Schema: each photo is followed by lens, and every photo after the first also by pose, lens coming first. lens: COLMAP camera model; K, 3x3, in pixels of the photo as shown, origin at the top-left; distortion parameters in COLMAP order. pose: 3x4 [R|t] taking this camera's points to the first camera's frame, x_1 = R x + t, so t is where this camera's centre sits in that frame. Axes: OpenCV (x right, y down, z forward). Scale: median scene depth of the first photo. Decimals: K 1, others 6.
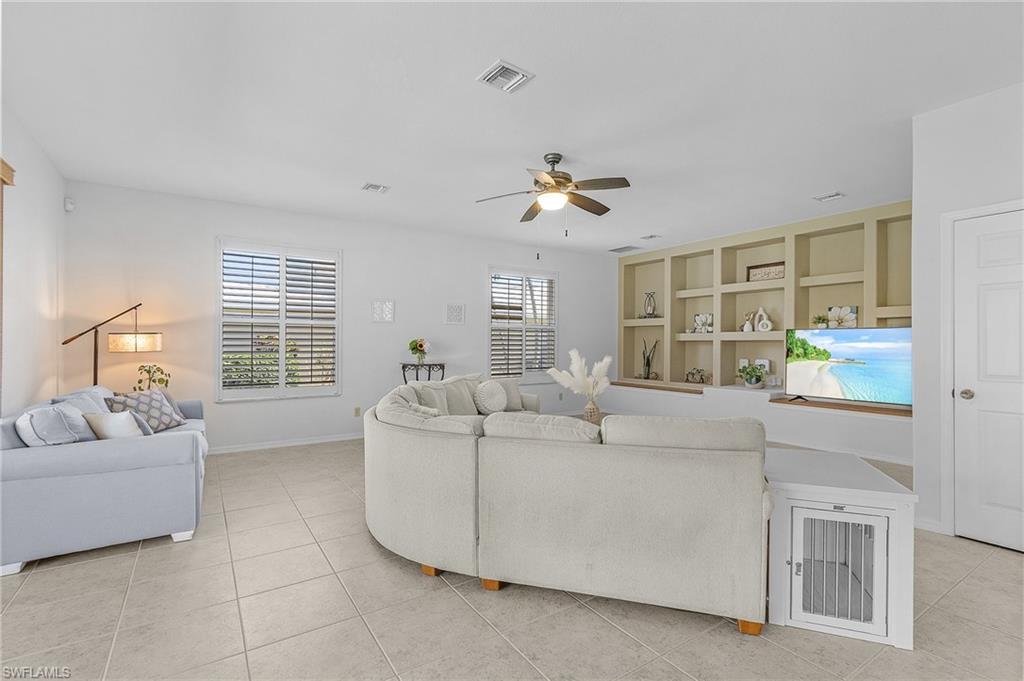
lens RADIAL K [[482.2, 0, 504.5], [0, 482.2, 353.2], [0, 0, 1]] dist [0.012644, -0.003938]
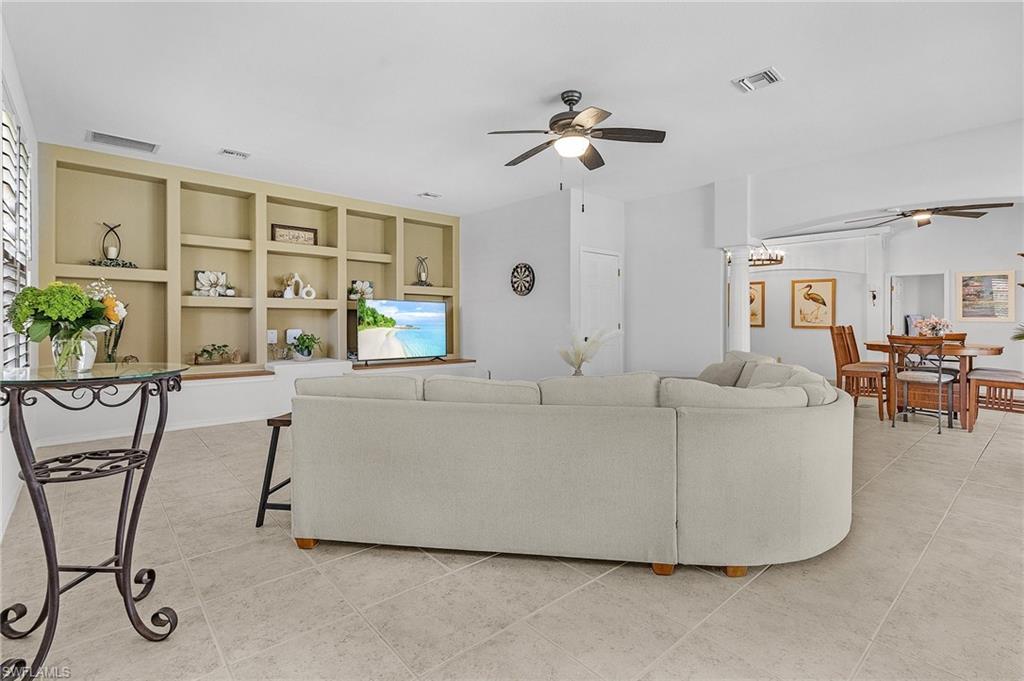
lens RADIAL K [[482.2, 0, 499.9], [0, 482.2, 325.7], [0, 0, 1]] dist [0.012644, -0.003938]
pose [[-0.135008, -0.018469, 0.990672, -0.469584], [0.014843, 0.999676, 0.020659, -0.007346], [-0.990733, 0.017494, -0.134690, 0.791196]]
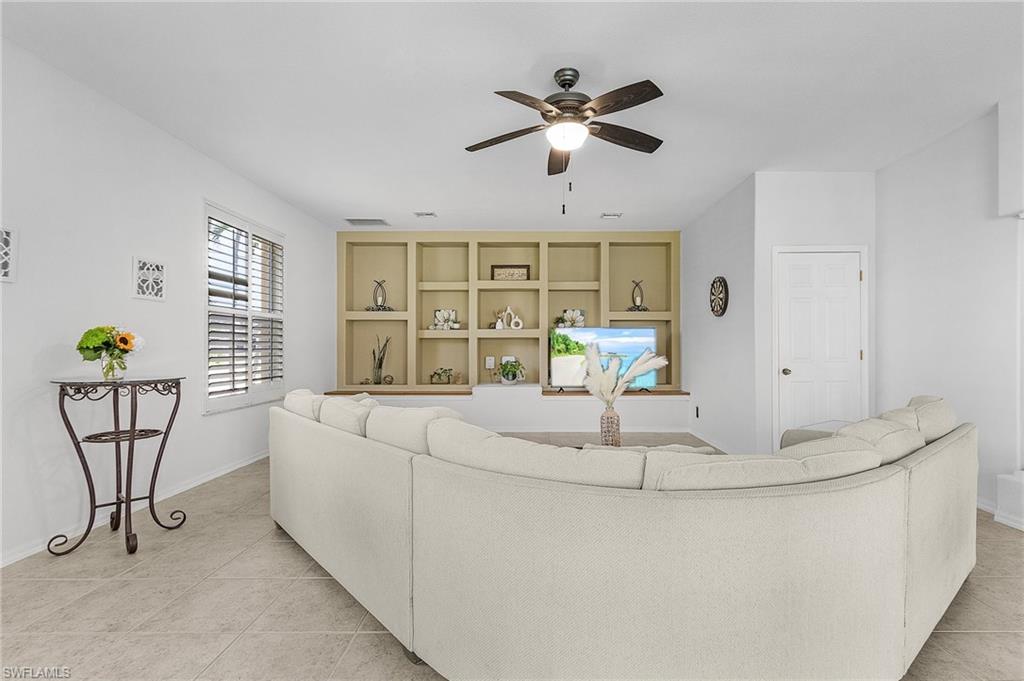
lens RADIAL K [[482.2, 0, 517.8], [0, 482.2, 350.7], [0, 0, 1]] dist [0.012644, -0.003938]
pose [[0.548670, -0.011889, 0.835955, -0.350282], [0.022451, 0.999748, -0.000516, 0.002403], [-0.835738, 0.019051, 0.548798, 0.445053]]
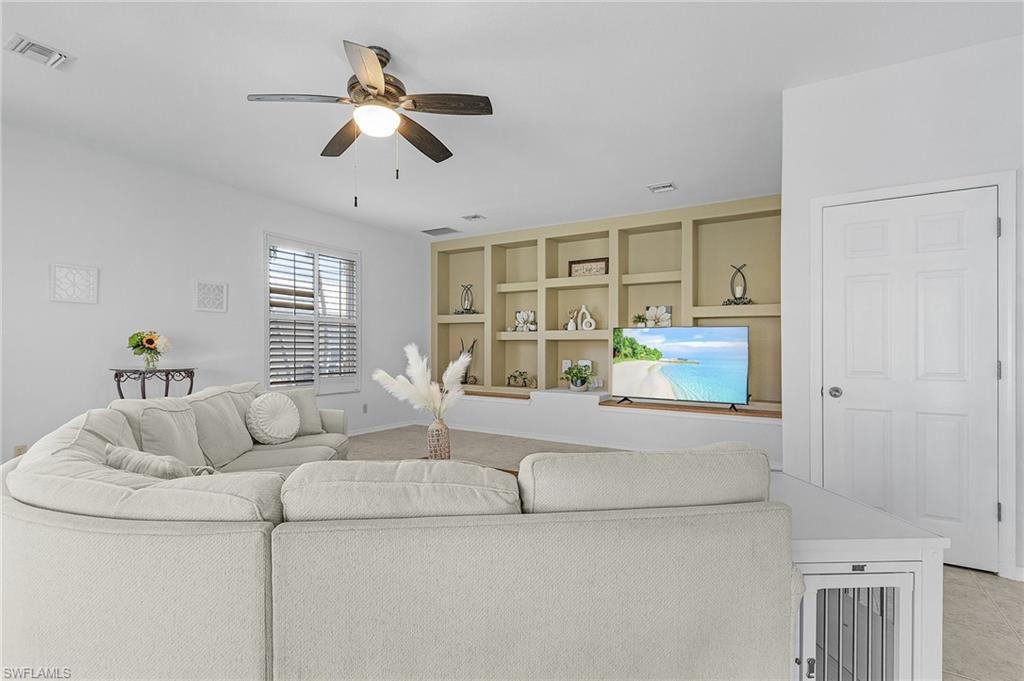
lens RADIAL K [[482.2, 0, 493.6], [0, 482.2, 364.7], [0, 0, 1]] dist [0.012644, -0.003938]
pose [[0.911739, -0.009588, 0.410657, -0.021948], [0.003609, 0.999876, 0.015334, 0.007561], [-0.410753, -0.012498, 0.911661, 0.225440]]
